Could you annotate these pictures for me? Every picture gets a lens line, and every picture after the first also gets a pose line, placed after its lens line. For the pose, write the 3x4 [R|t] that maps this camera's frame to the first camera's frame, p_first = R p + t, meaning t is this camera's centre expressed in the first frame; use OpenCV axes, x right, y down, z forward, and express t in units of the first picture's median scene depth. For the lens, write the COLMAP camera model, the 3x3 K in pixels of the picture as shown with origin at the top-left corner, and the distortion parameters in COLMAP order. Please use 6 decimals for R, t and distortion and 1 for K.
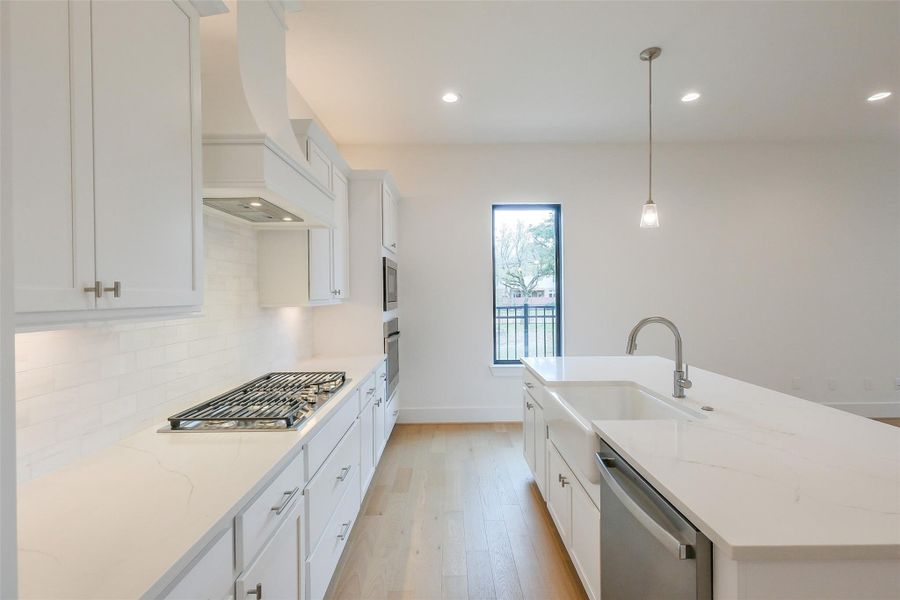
lens RADIAL K [[401.7, 0, 449.5], [0, 401.7, 296.3], [0, 0, 1]] dist [-0.002899, -0.000242]
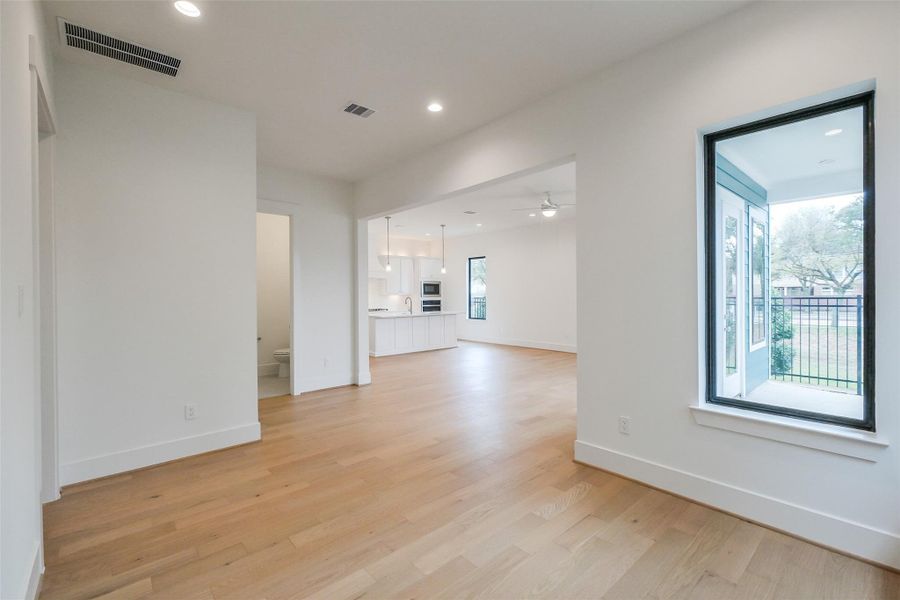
lens RADIAL K [[391.7, 0, 445.8], [0, 391.7, 296.4], [0, 0, 1]] dist [-0.001559, -0.000117]
pose [[0.655715, 0.008510, -0.754960, 2.630830], [-0.003139, 0.999959, 0.008545, 0.001415], [0.755002, -0.003233, 0.655715, -1.061365]]
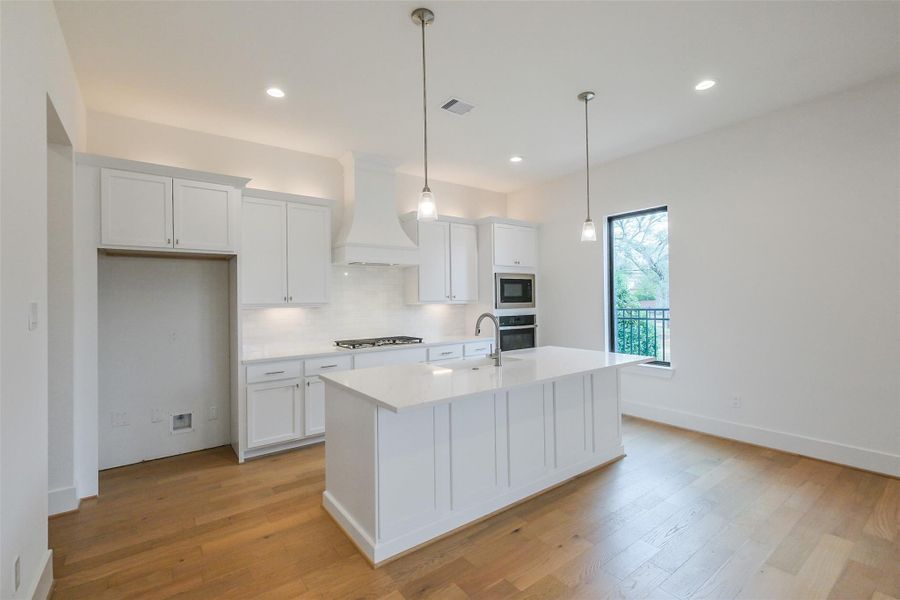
lens RADIAL K [[402.8, 0, 450.0], [0, 402.8, 300.0], [0, 0, 1]] dist [0.001499, -0.000128]
pose [[0.607933, -0.000978, -0.793988, 0.989772], [0.005708, 0.999979, 0.003138, -0.002467], [0.793968, -0.006440, 0.607926, -0.039752]]
